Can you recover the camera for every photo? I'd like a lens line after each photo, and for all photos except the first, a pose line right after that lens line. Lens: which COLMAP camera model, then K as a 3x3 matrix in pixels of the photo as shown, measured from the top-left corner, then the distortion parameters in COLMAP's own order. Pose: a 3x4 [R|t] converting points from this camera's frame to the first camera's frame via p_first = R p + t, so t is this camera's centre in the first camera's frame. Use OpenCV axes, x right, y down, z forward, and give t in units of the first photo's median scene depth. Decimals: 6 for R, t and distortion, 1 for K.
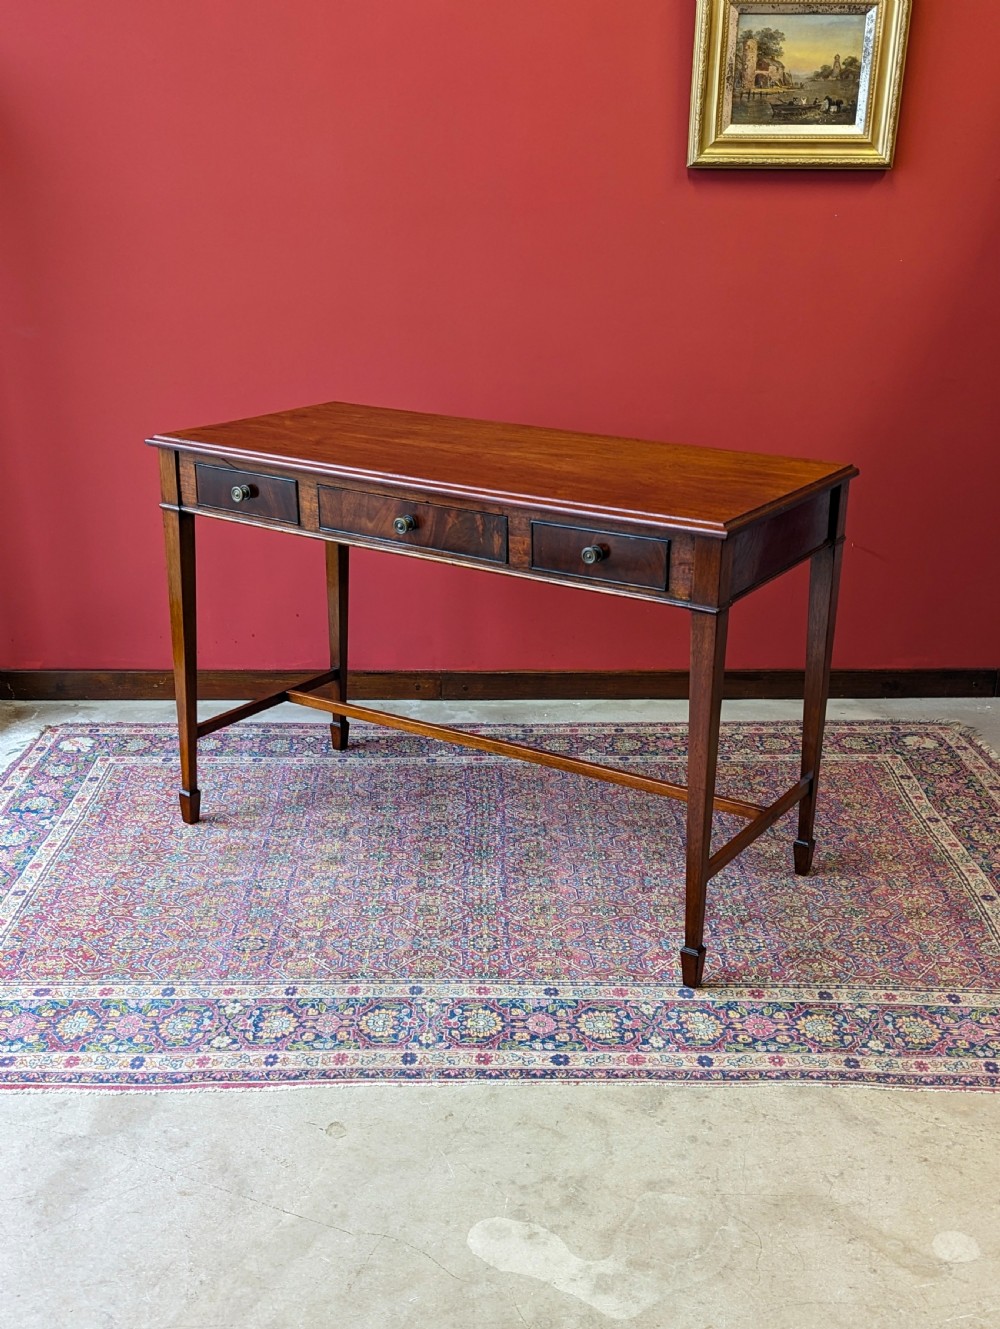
lens RADIAL K [[1376.6, 0, 534.0], [0, 1376.6, 693.4], [0, 0, 1]] dist [0.039370, 0.002349]
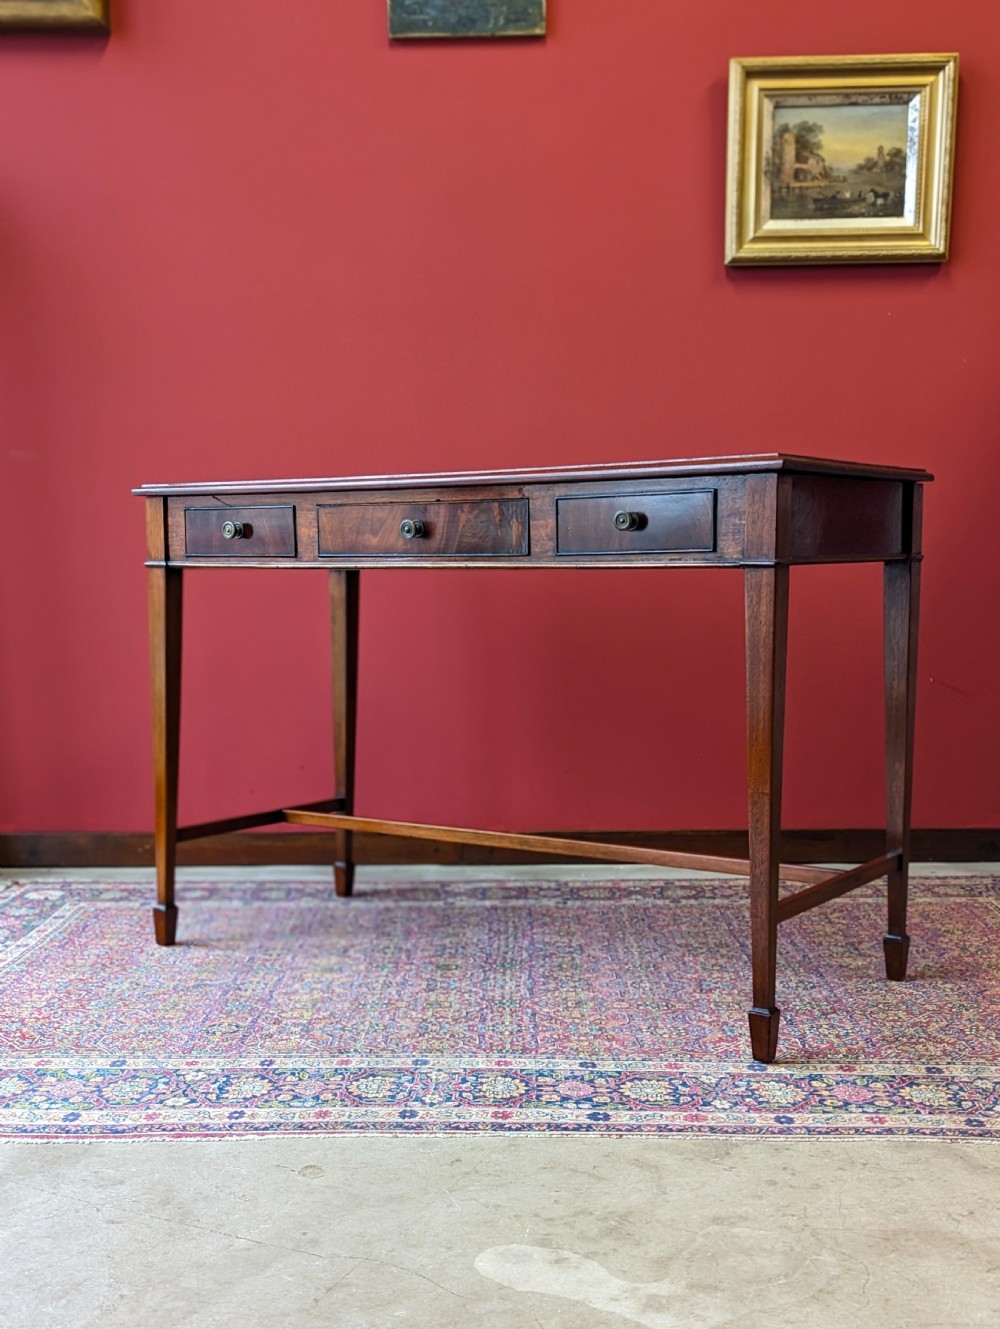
lens RADIAL K [[1488.7, 0, 503.9], [0, 1488.7, 774.3], [0, 0, 1]] dist [0.038285, 0.009802]
pose [[0.998633, -0.014372, -0.050262, 0.009862], [0.002871, 0.975091, -0.221787, 0.245210], [0.052197, 0.221340, 0.973799, 0.114186]]
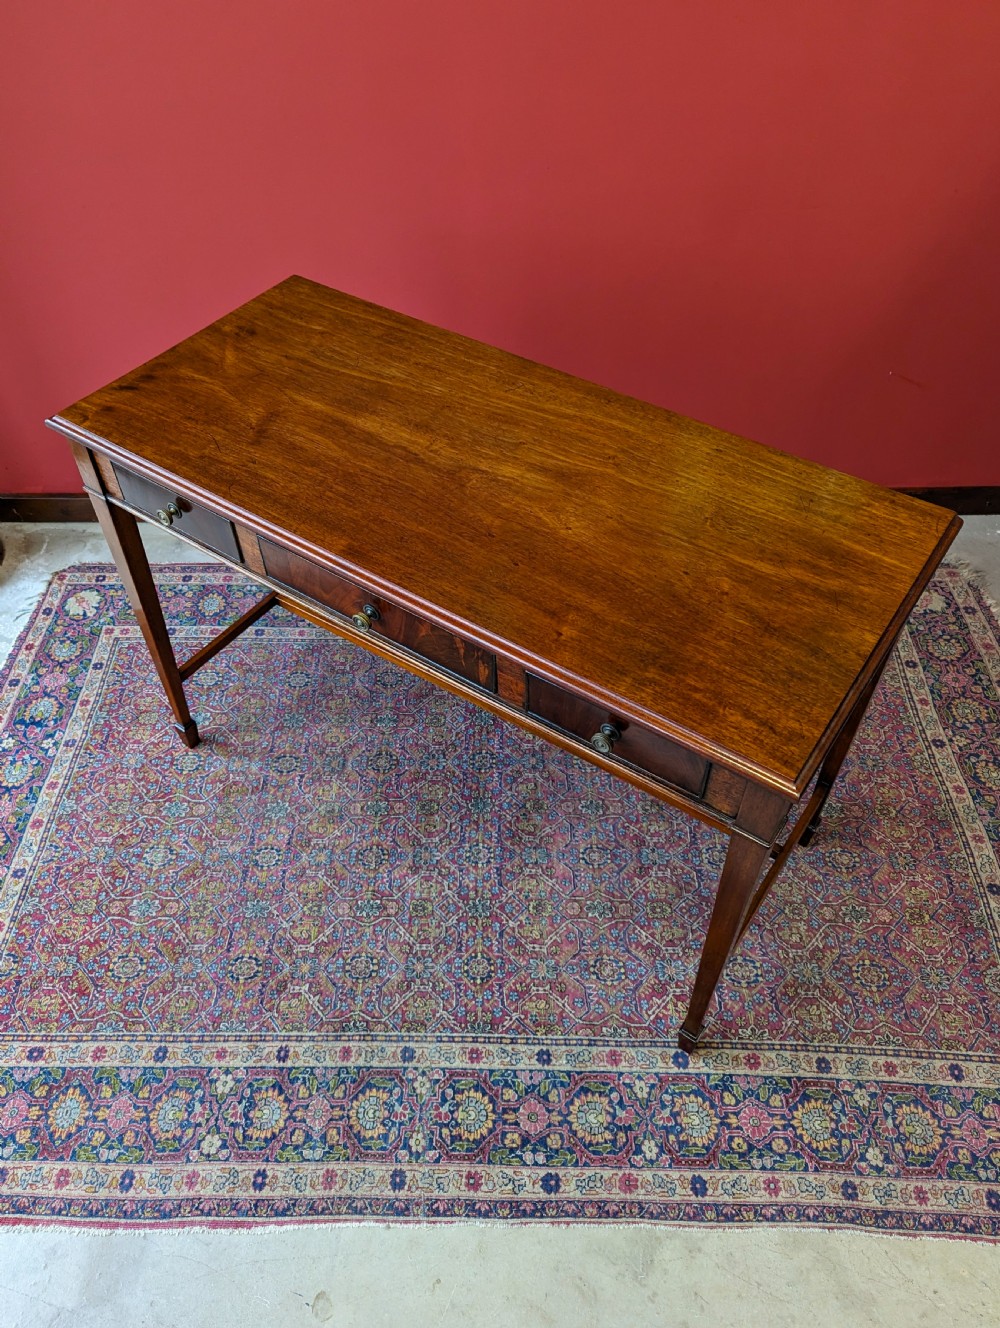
lens RADIAL K [[901.5, 0, 504.0], [0, 901.5, 708.7], [0, 0, 1]] dist [0.028382, -0.006607]
pose [[0.999265, 0.017120, -0.034308, 0.001874], [0.002711, 0.860985, 0.508624, -0.331757], [0.038246, -0.508343, 0.860305, 0.570152]]
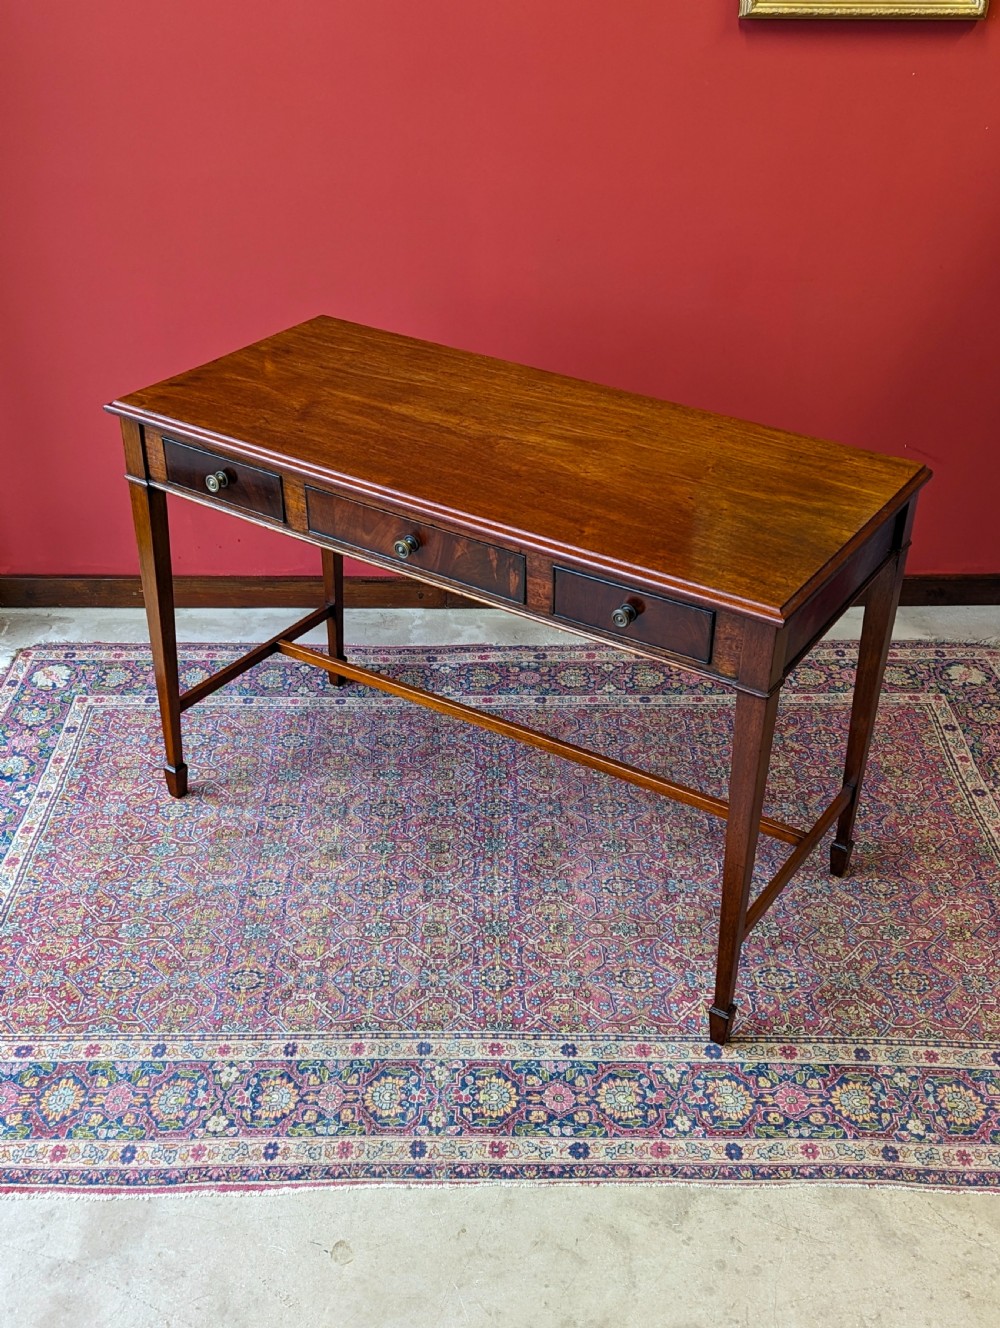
lens RADIAL K [[1391.1, 0, 536.3], [0, 1391.1, 661.8], [0, 0, 1]] dist [0.027112, 0.024707]
pose [[0.999970, 0.007665, 0.001415, -0.013093], [-0.007792, 0.978531, 0.205952, -0.236645], [0.000194, -0.205957, 0.978561, 0.130755]]
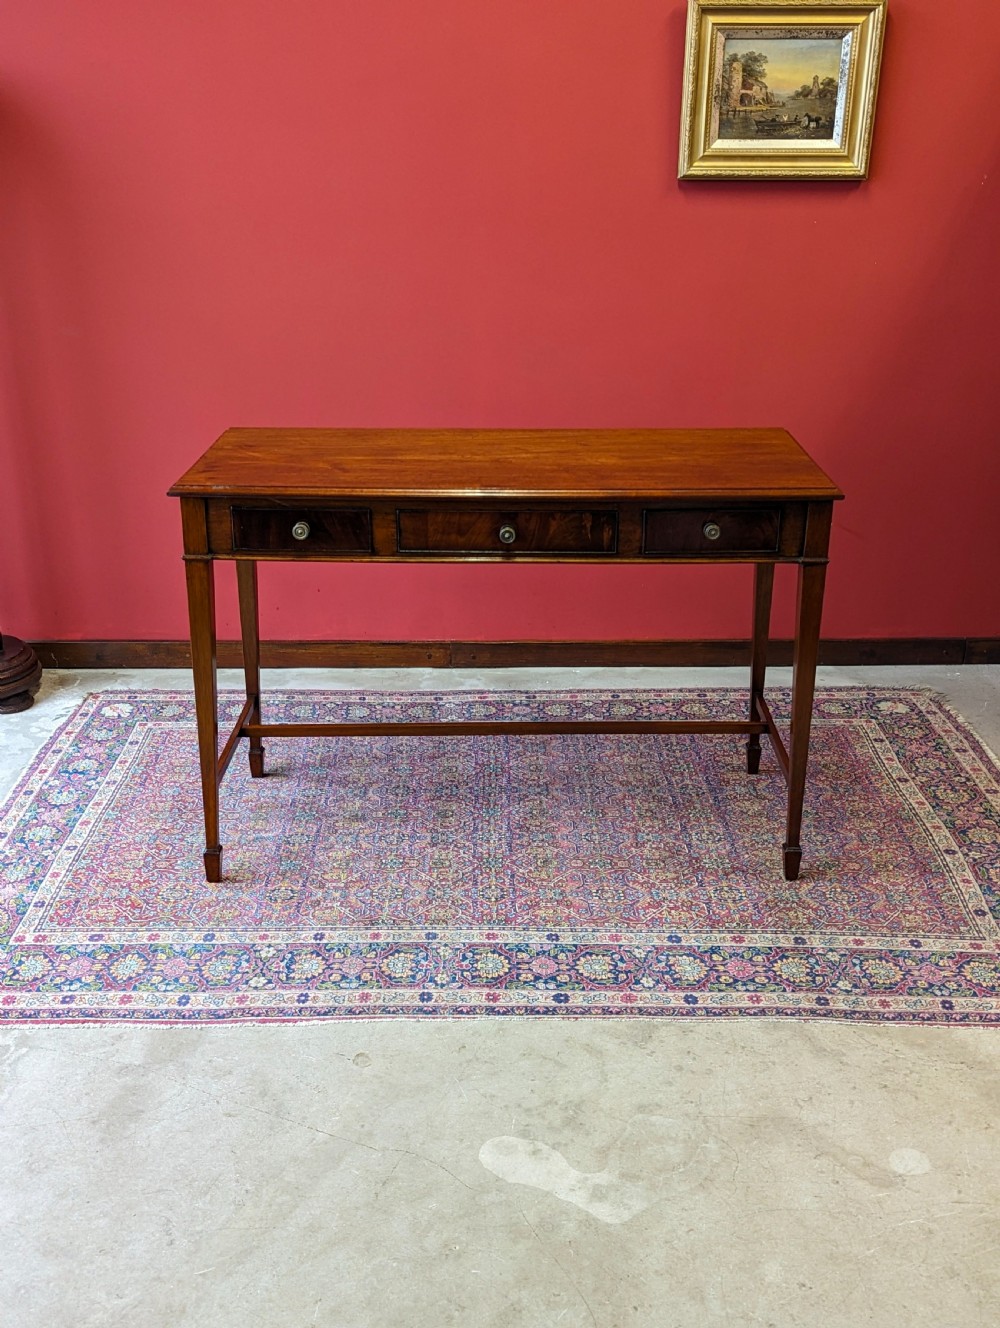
lens RADIAL K [[1336.4, 0, 531.3], [0, 1336.4, 658.0], [0, 0, 1]] dist [0.041938, 0.002255]
pose [[0.999992, -0.000885, -0.004000, -0.000390], [0.000917, 0.999969, 0.007818, -0.017277], [0.003993, -0.007822, 0.999961, -0.077527]]
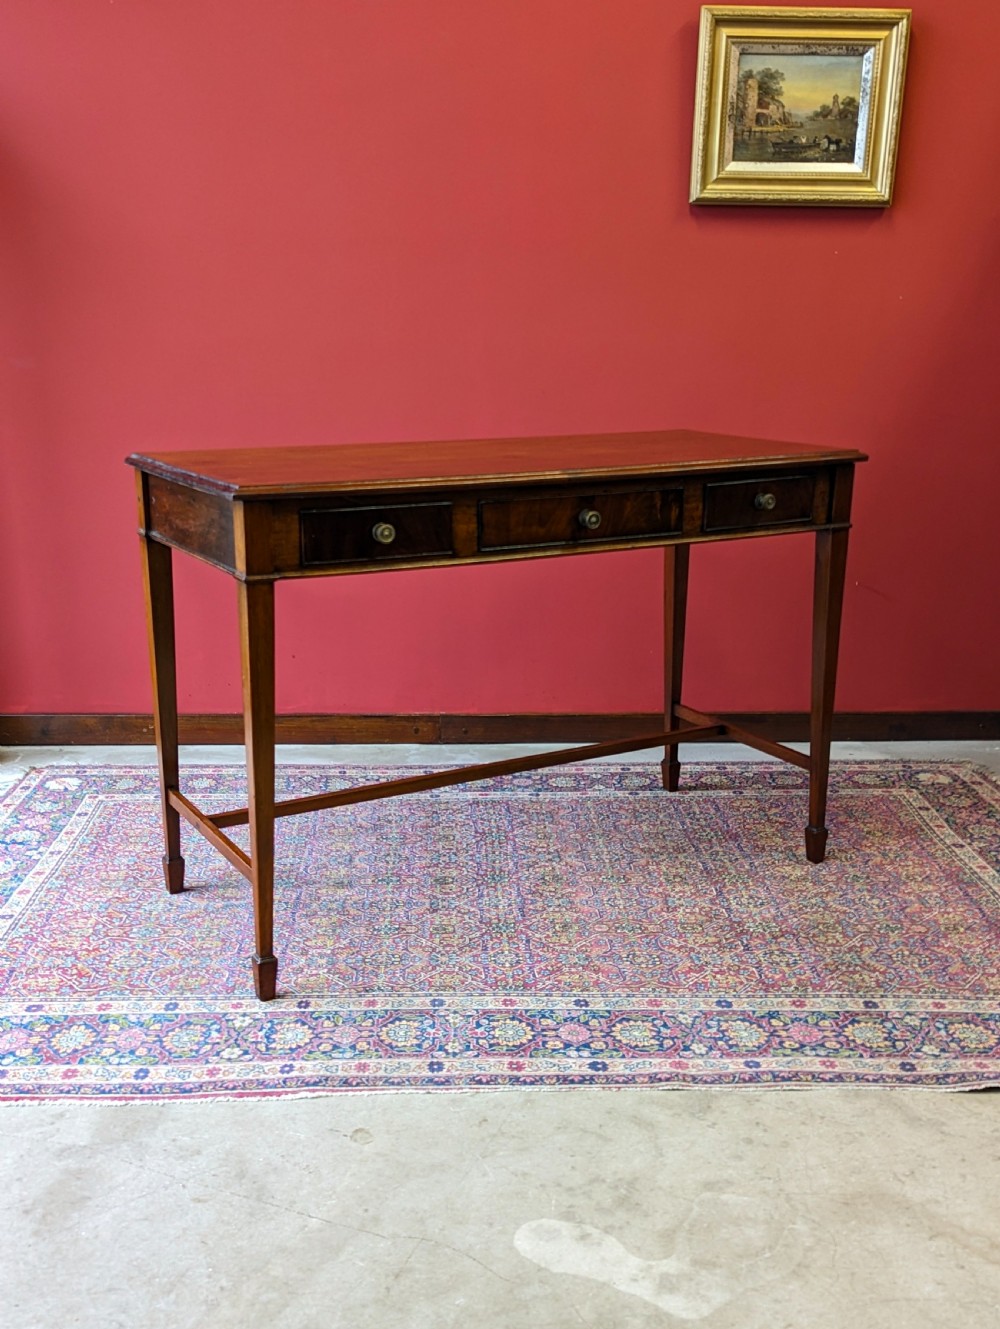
lens RADIAL K [[1366.4, 0, 534.9], [0, 1366.4, 700.1], [0, 0, 1]] dist [0.035985, 0.026589]
pose [[0.999513, -0.004549, 0.030857, -0.047295], [0.007280, 0.996008, -0.088961, 0.094024], [-0.030329, 0.089143, 0.995557, 0.053836]]
